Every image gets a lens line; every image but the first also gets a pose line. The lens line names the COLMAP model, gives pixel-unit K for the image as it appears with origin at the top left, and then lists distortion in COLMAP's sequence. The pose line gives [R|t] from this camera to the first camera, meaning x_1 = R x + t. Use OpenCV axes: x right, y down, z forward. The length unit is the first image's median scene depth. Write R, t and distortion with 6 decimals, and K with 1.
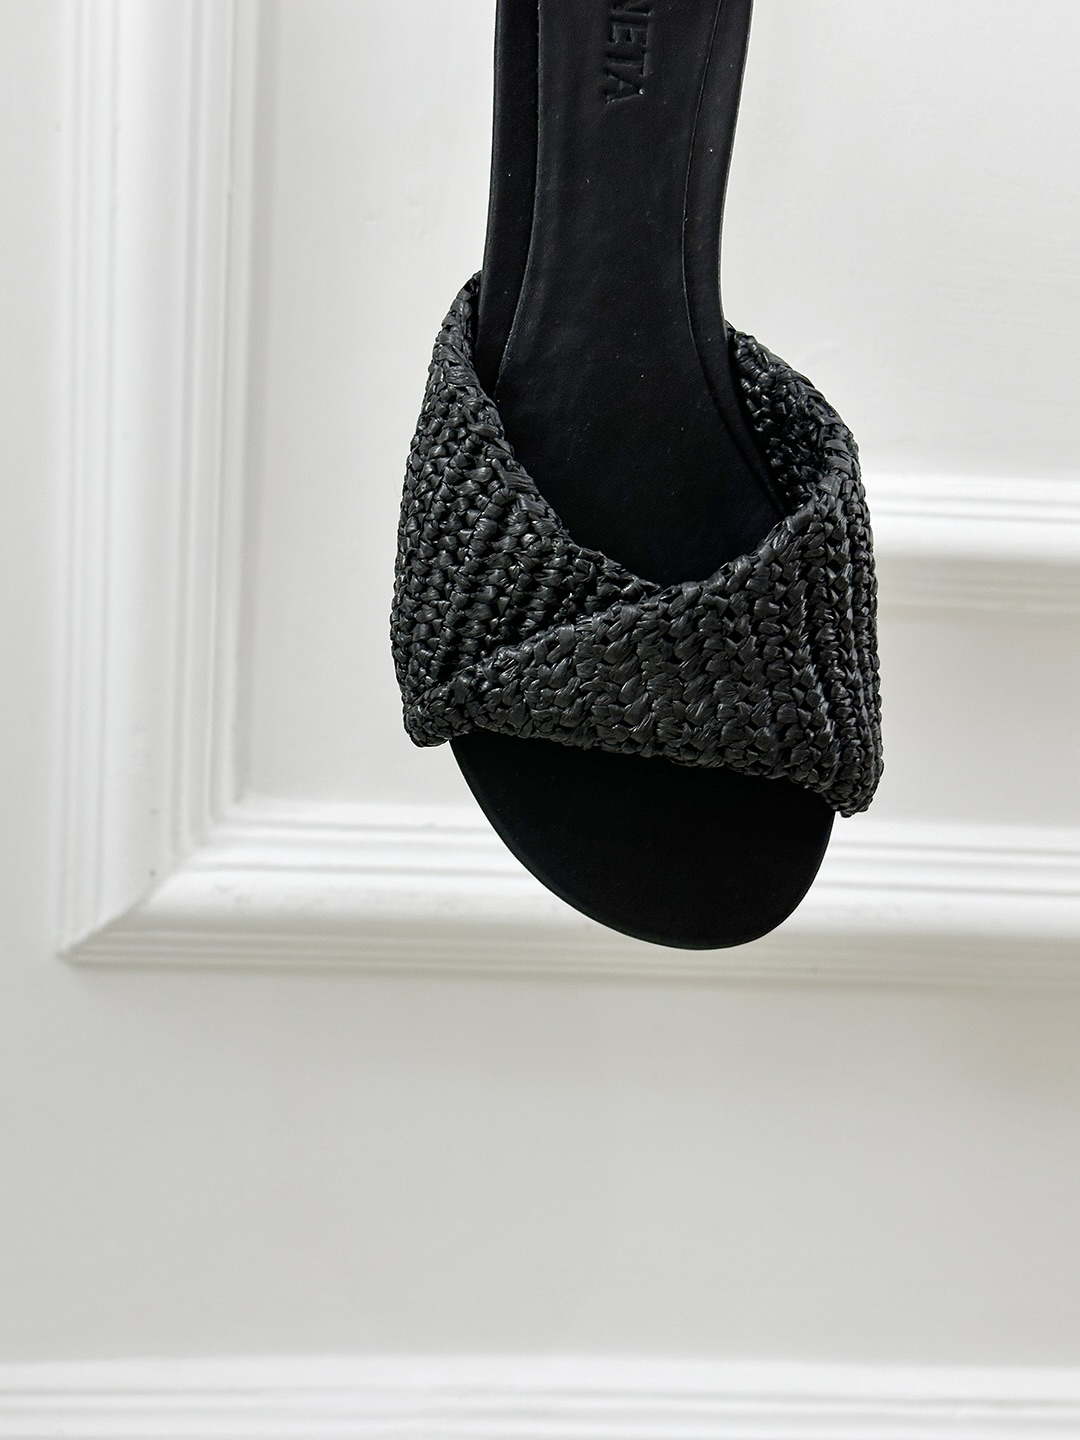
lens RADIAL K [[2036.2, 0, 531.3], [0, 2036.2, 721.1], [0, 0, 1]] dist [0.123668, 0.000000]
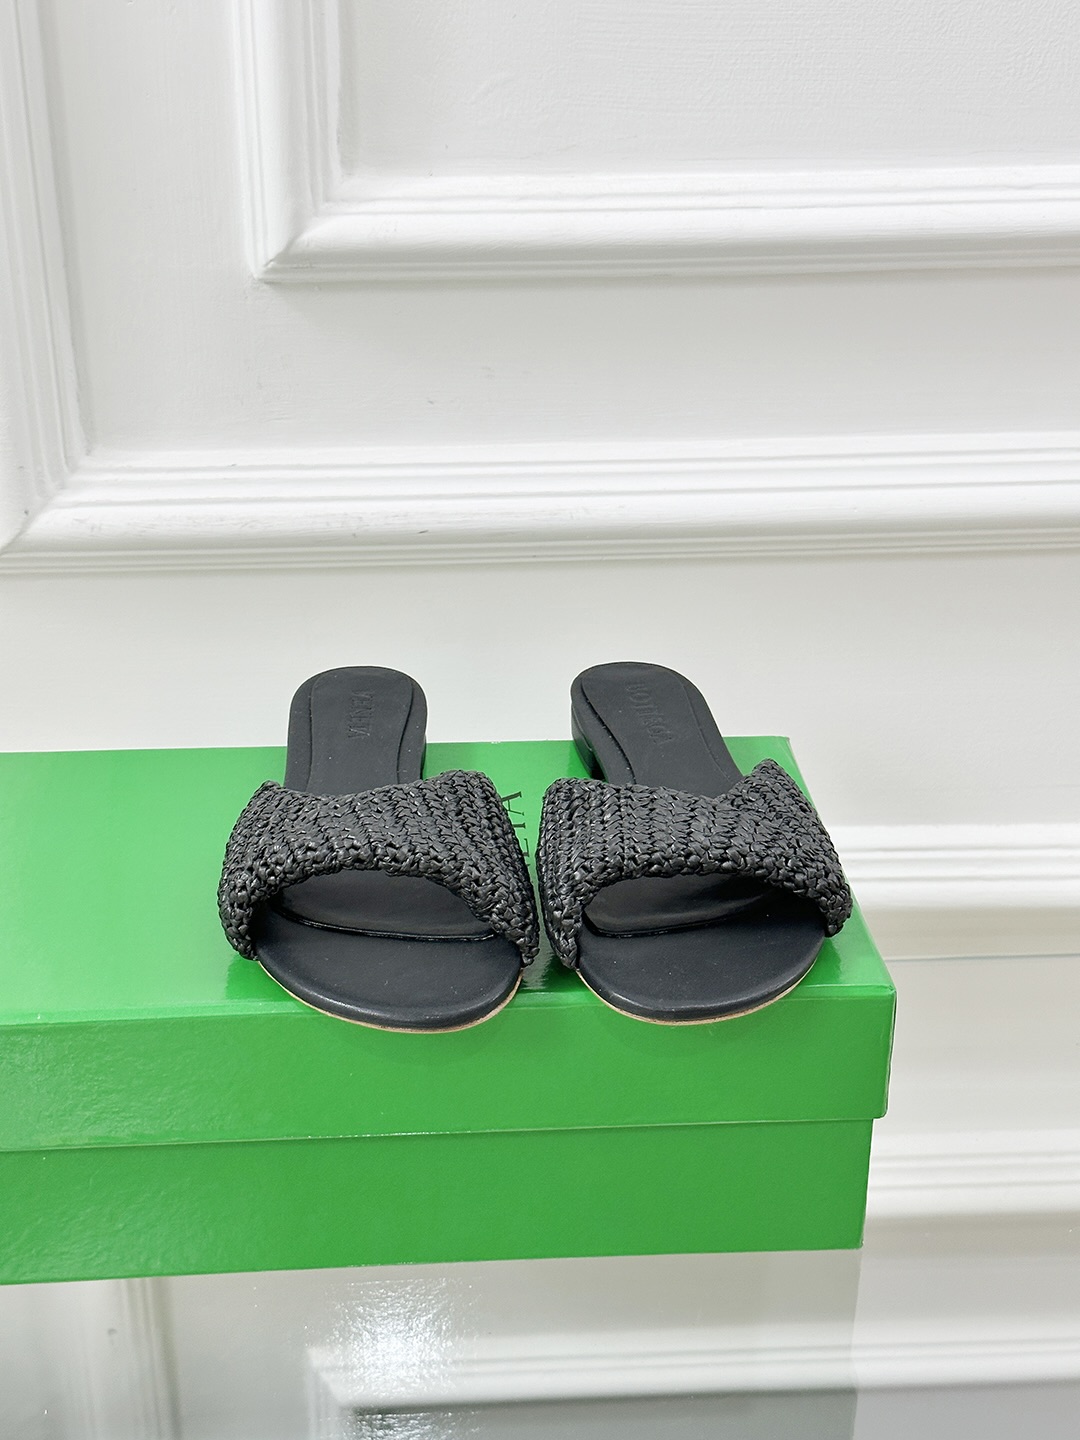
lens RADIAL K [[2036.2, 0, 543.0], [0, 2036.2, 718.6], [0, 0, 1]] dist [0.123668, 0.000000]
pose [[0.997668, -0.039812, -0.055434, 0.227712], [0.052047, 0.969224, 0.240618, -0.103433], [0.044148, -0.242942, 0.969036, -0.347916]]
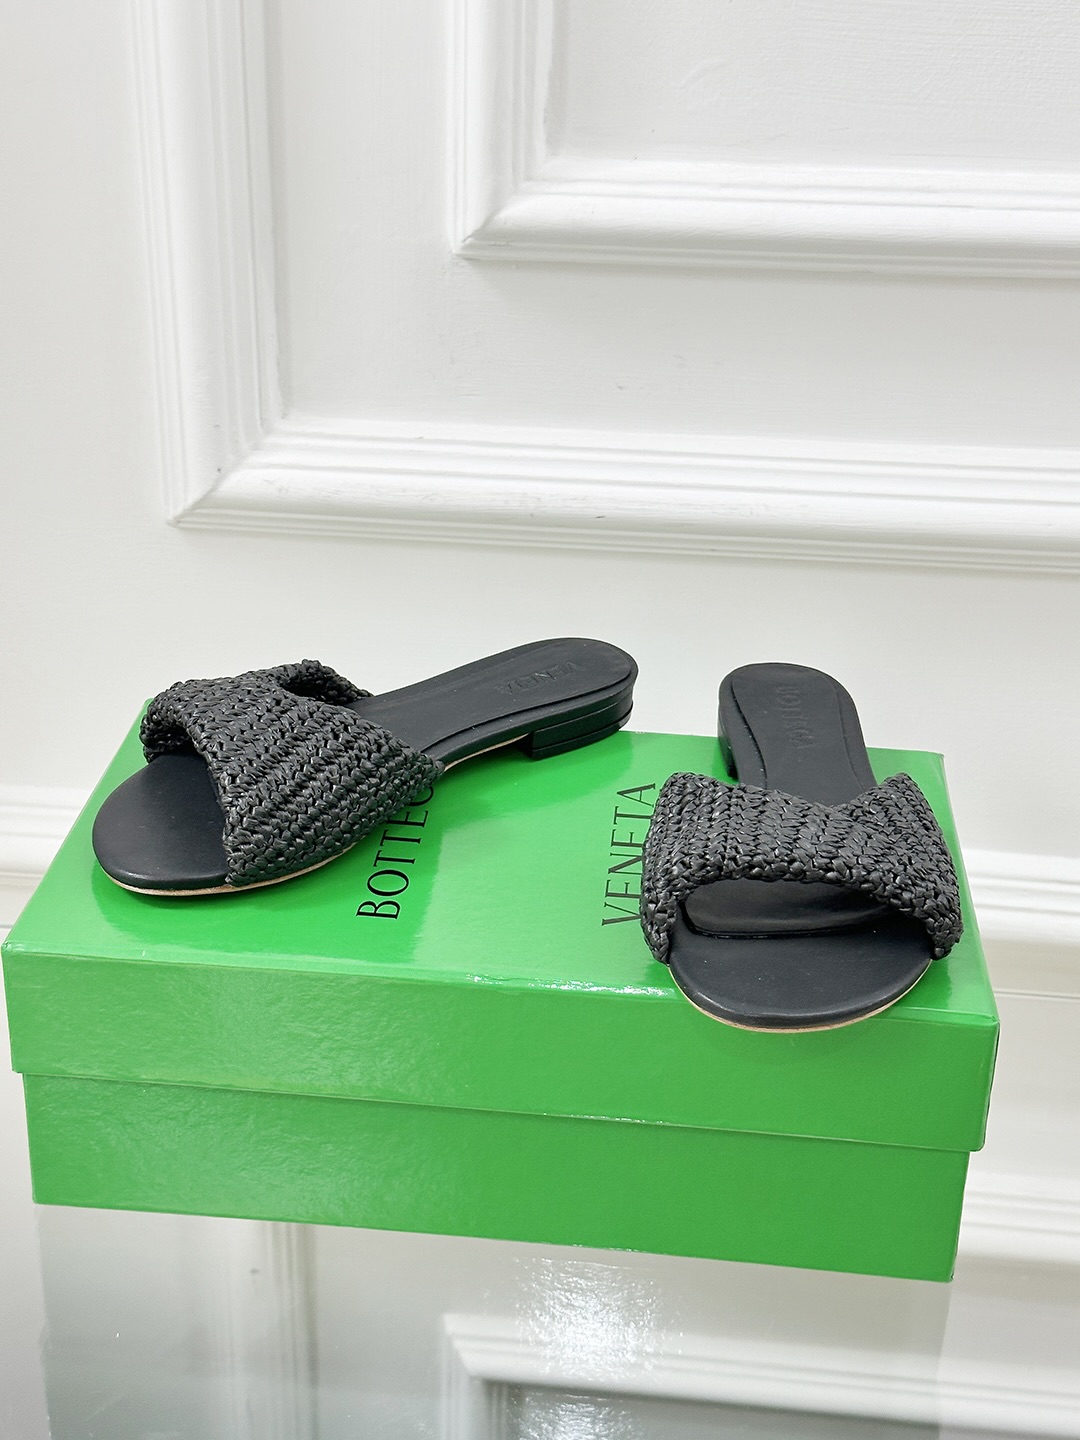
lens RADIAL K [[2036.2, 0, 534.6], [0, 2036.2, 728.5], [0, 0, 1]] dist [0.123668, 0.000000]
pose [[0.979224, 0.049009, -0.196772, 0.310015], [0.000749, 0.969475, 0.245188, -0.097245], [0.202782, -0.240241, 0.949296, -0.334746]]
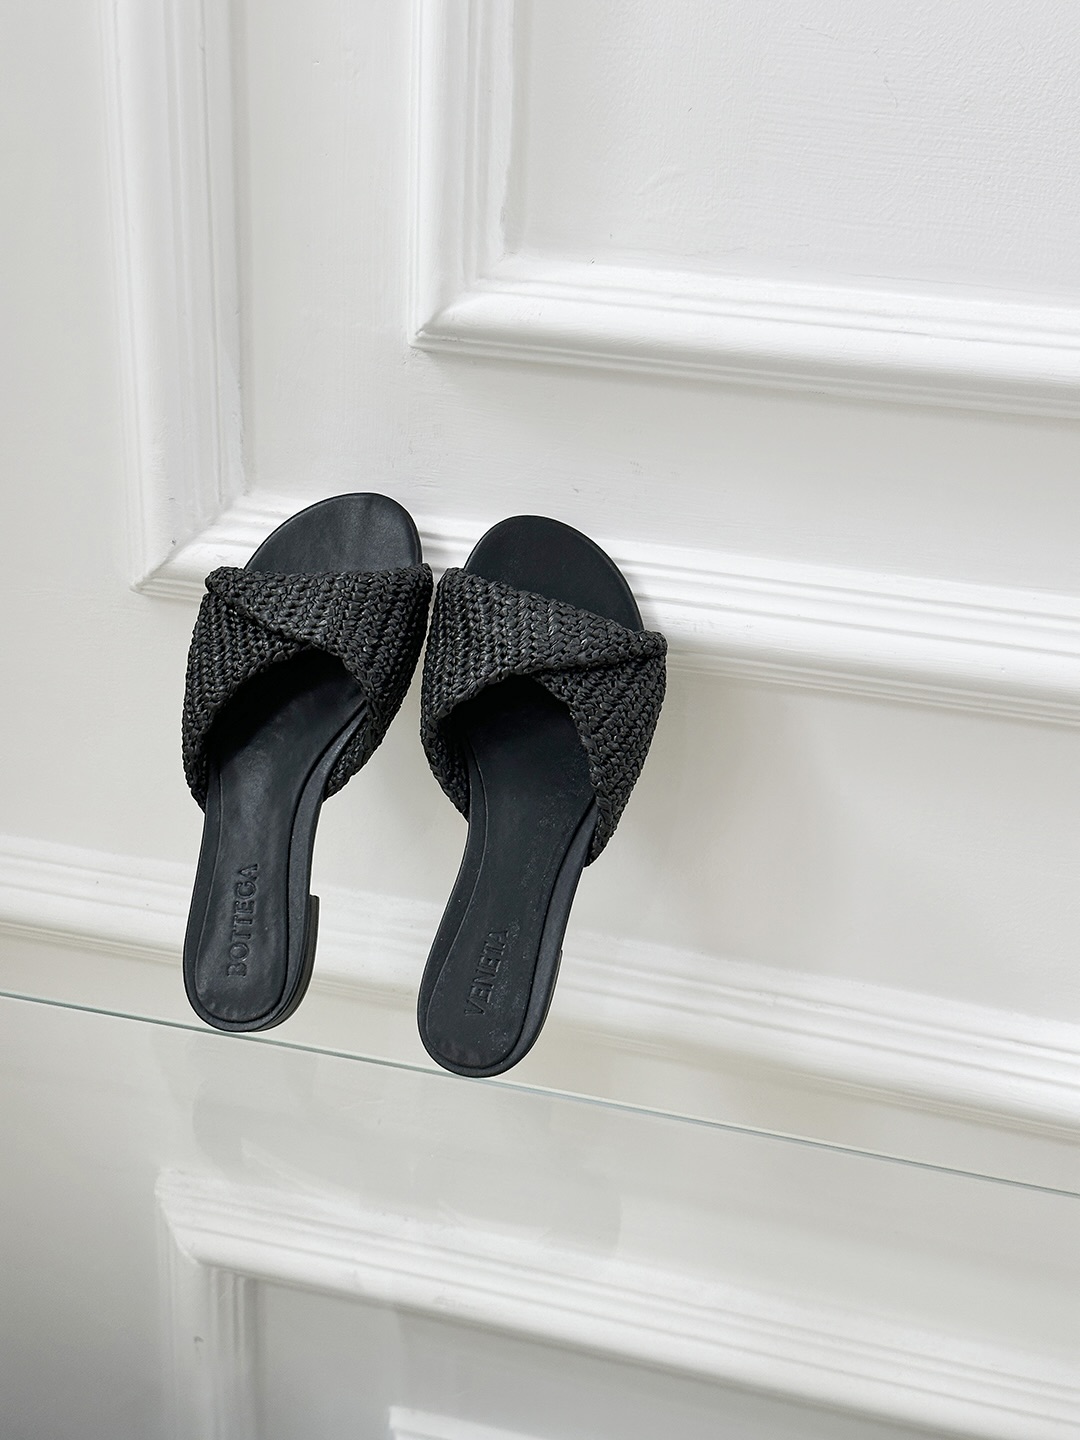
lens RADIAL K [[2036.2, 0, 538.7], [0, 2036.2, 727.9], [0, 0, 1]] dist [0.123668, 0.000000]
pose [[0.935254, 0.130730, -0.328952, 0.524835], [-0.054798, 0.971572, 0.230317, -0.138532], [0.349710, -0.197379, 0.915830, -0.229451]]
